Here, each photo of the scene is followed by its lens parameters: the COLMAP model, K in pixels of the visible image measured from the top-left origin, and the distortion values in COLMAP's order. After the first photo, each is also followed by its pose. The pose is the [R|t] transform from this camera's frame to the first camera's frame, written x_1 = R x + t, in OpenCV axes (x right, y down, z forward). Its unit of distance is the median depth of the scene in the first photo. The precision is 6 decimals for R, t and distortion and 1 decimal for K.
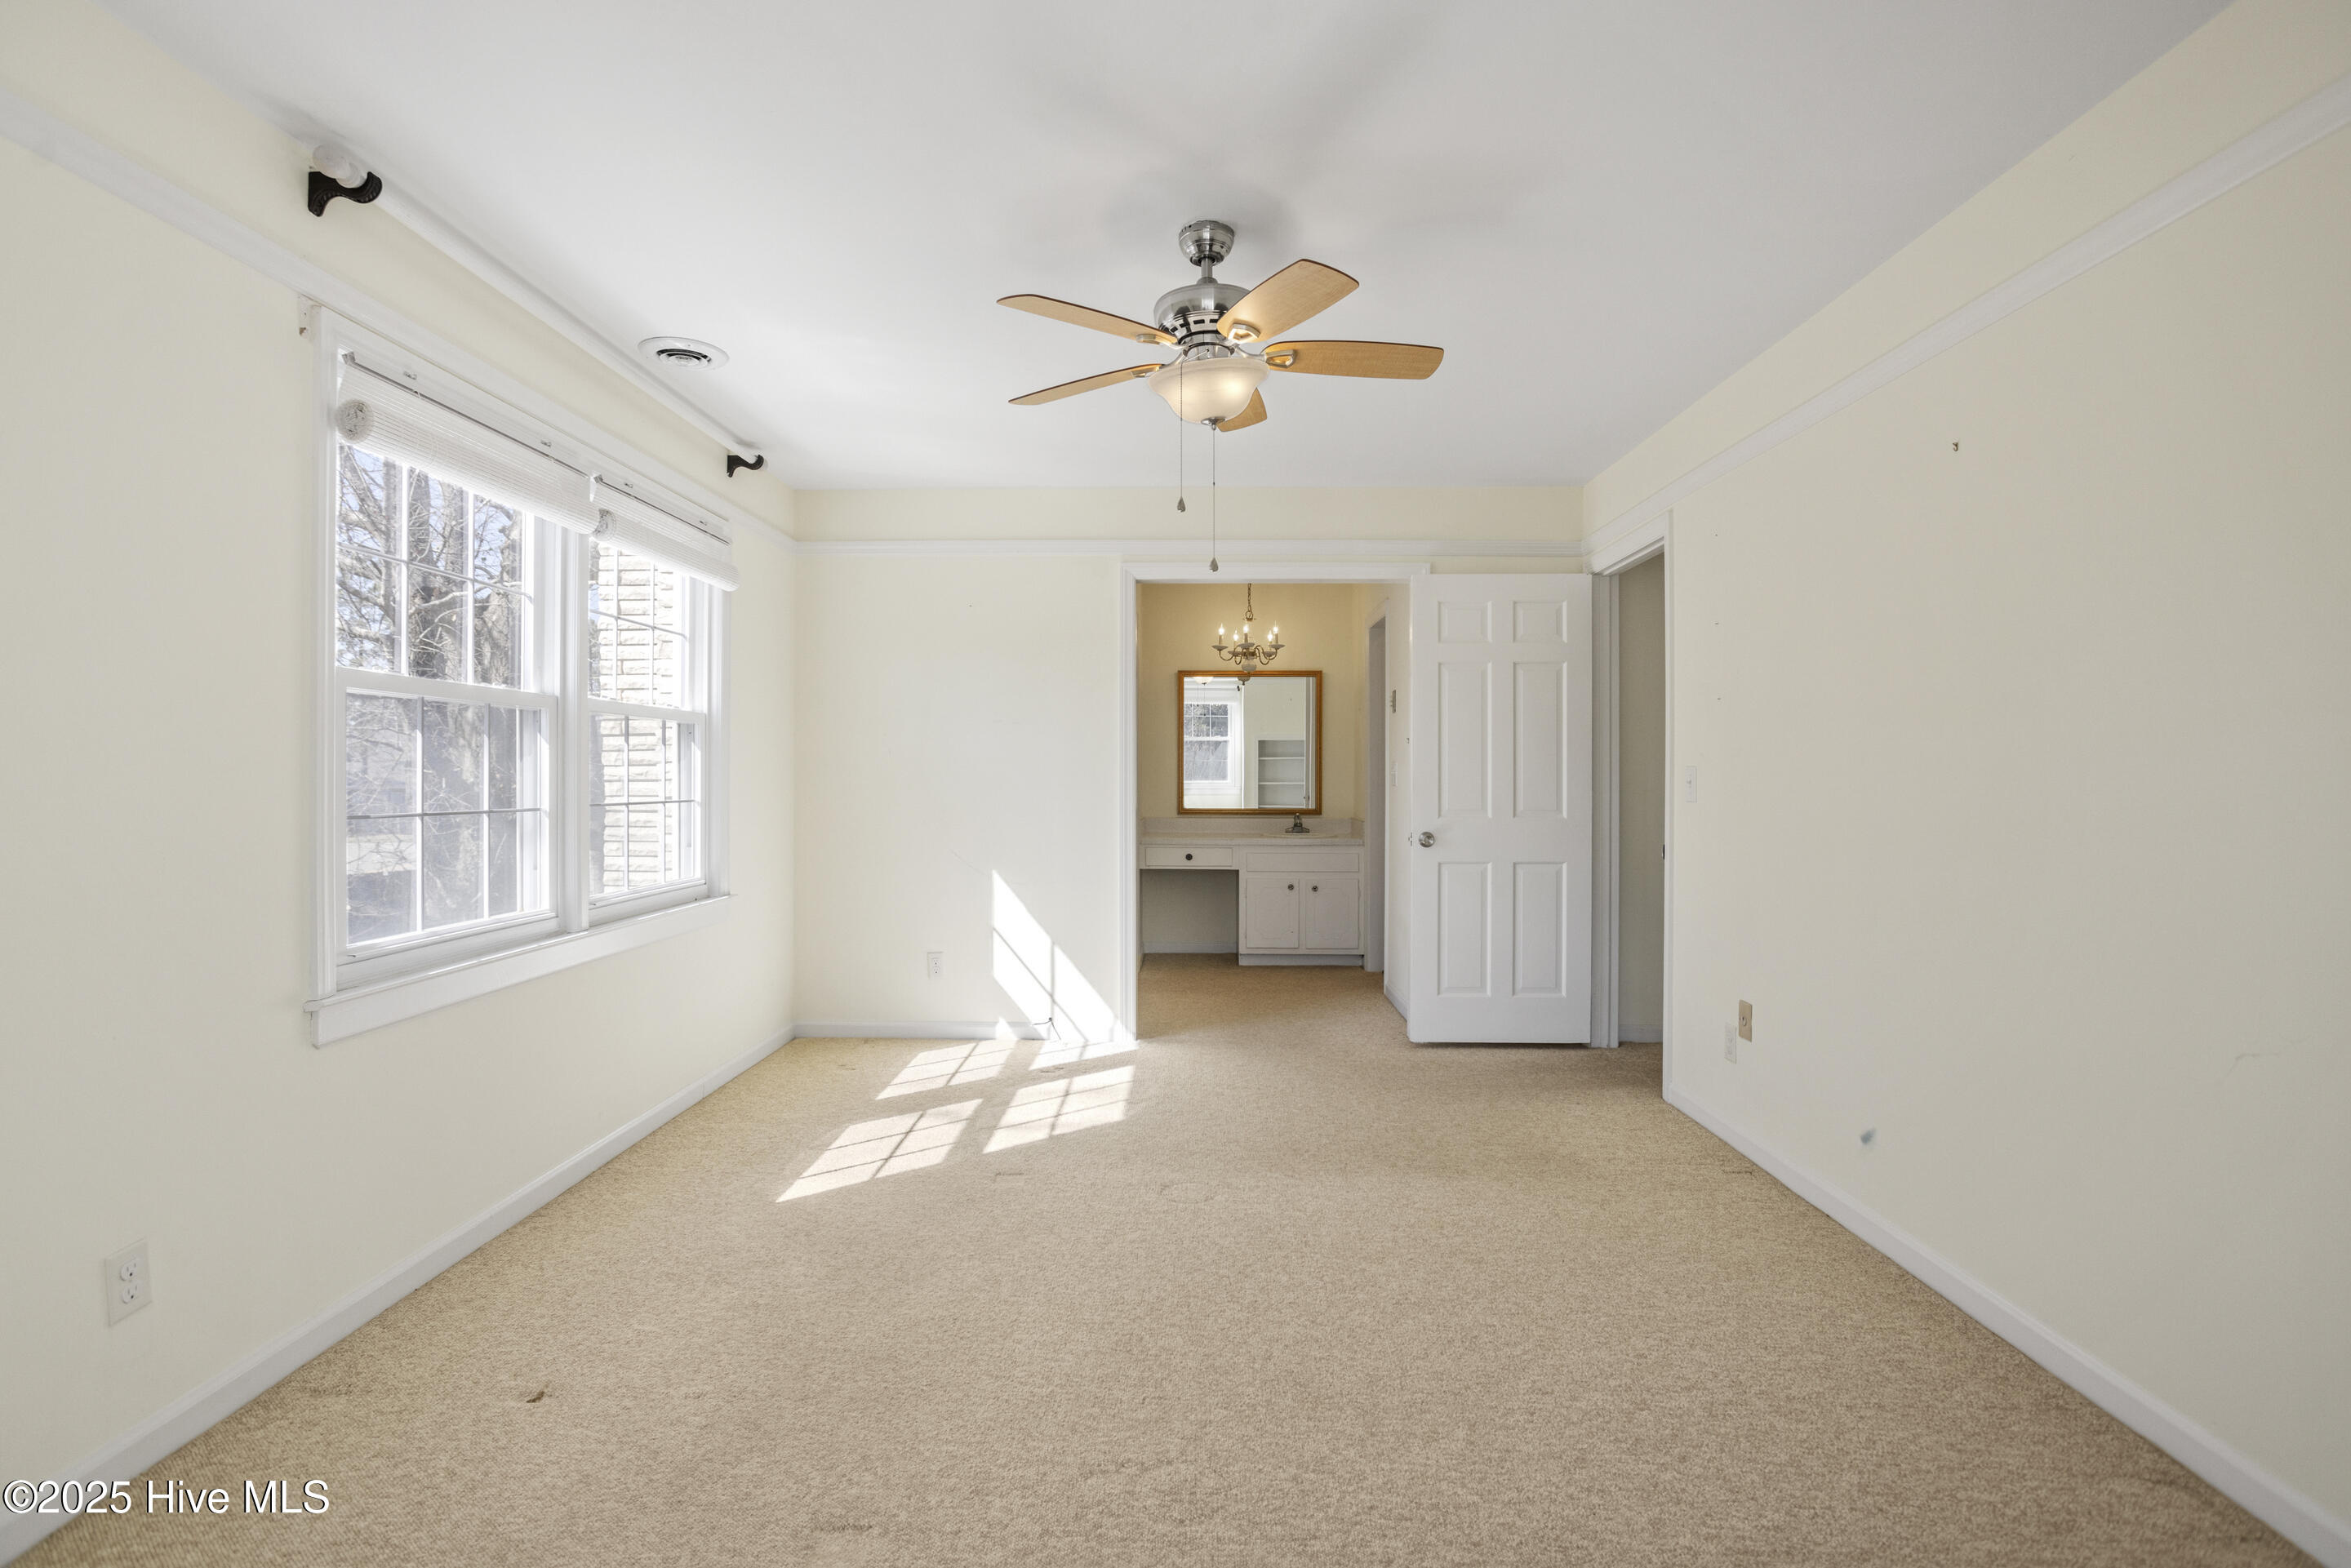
lens RADIAL K [[1129.6, 0, 1157.2], [0, 1129.6, 773.5], [0, 0, 1]] dist [-0.058134, 0.029207]
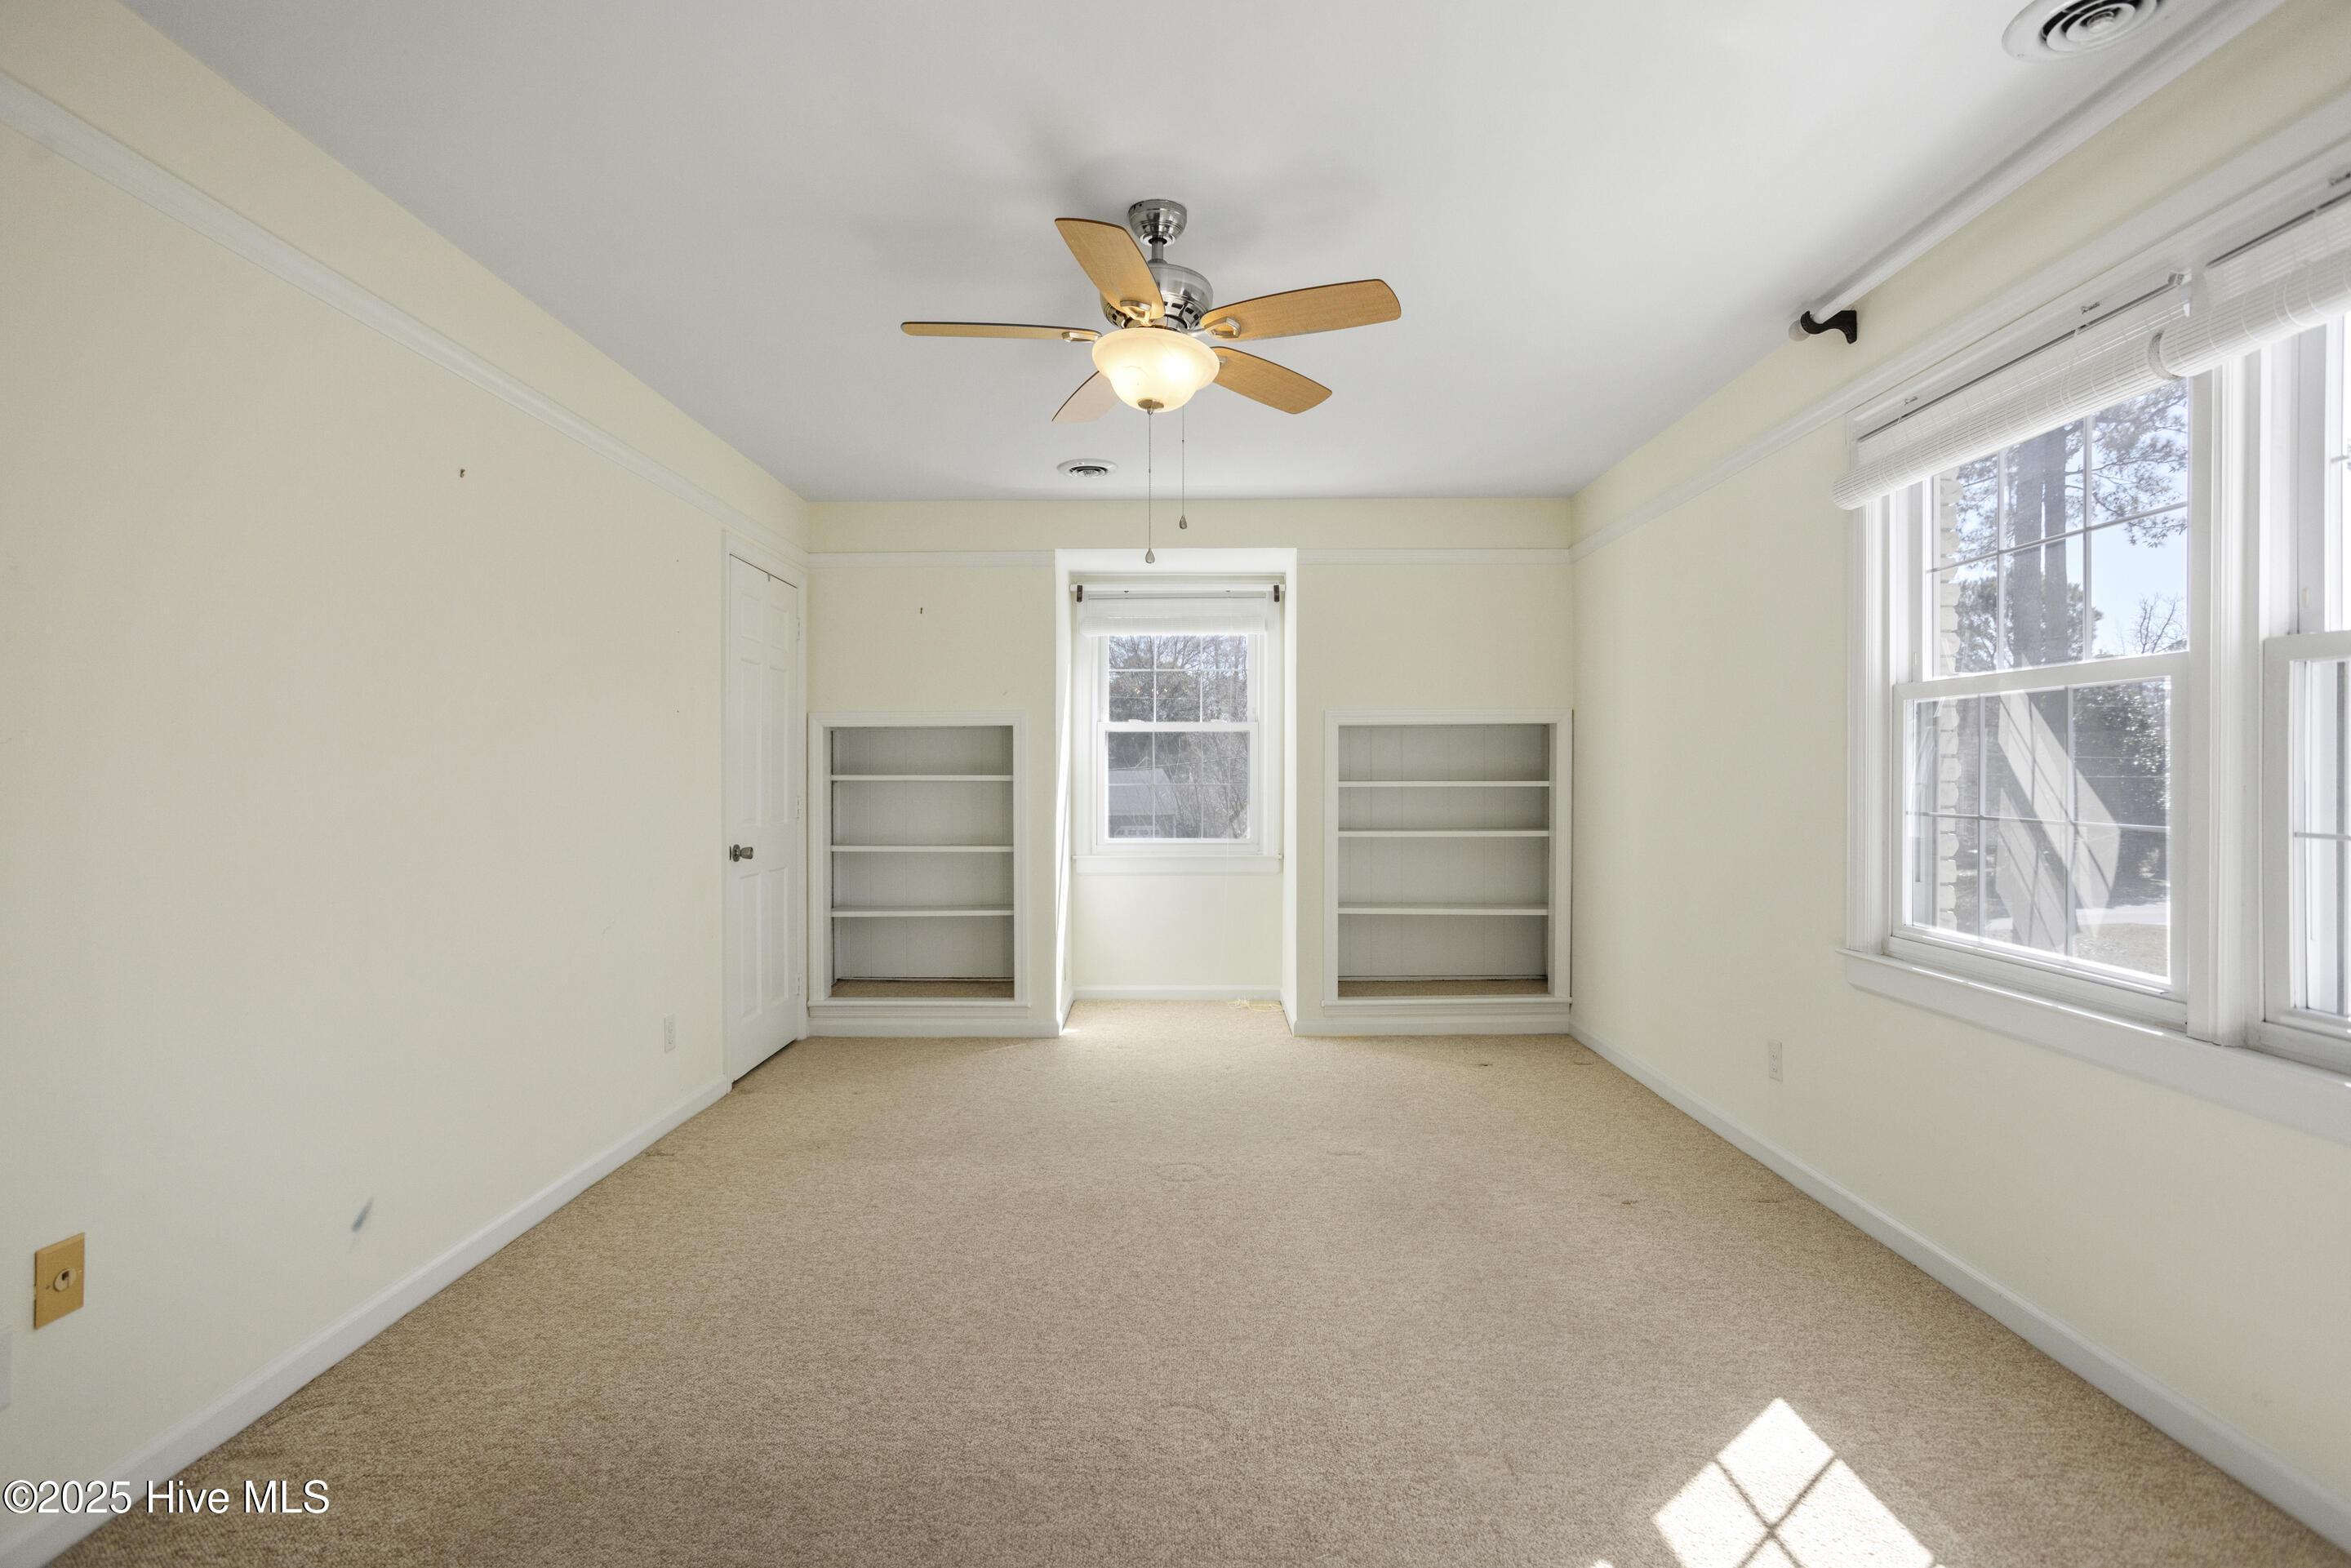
lens RADIAL K [[1129.6, 0, 1157.2], [0, 1129.6, 773.5], [0, 0, 1]] dist [-0.058134, 0.029207]
pose [[-0.999861, 0.003608, -0.016254, 0.054995], [0.003640, 0.999992, -0.001926, -0.001004], [0.016247, -0.001985, -0.999866, 1.762787]]
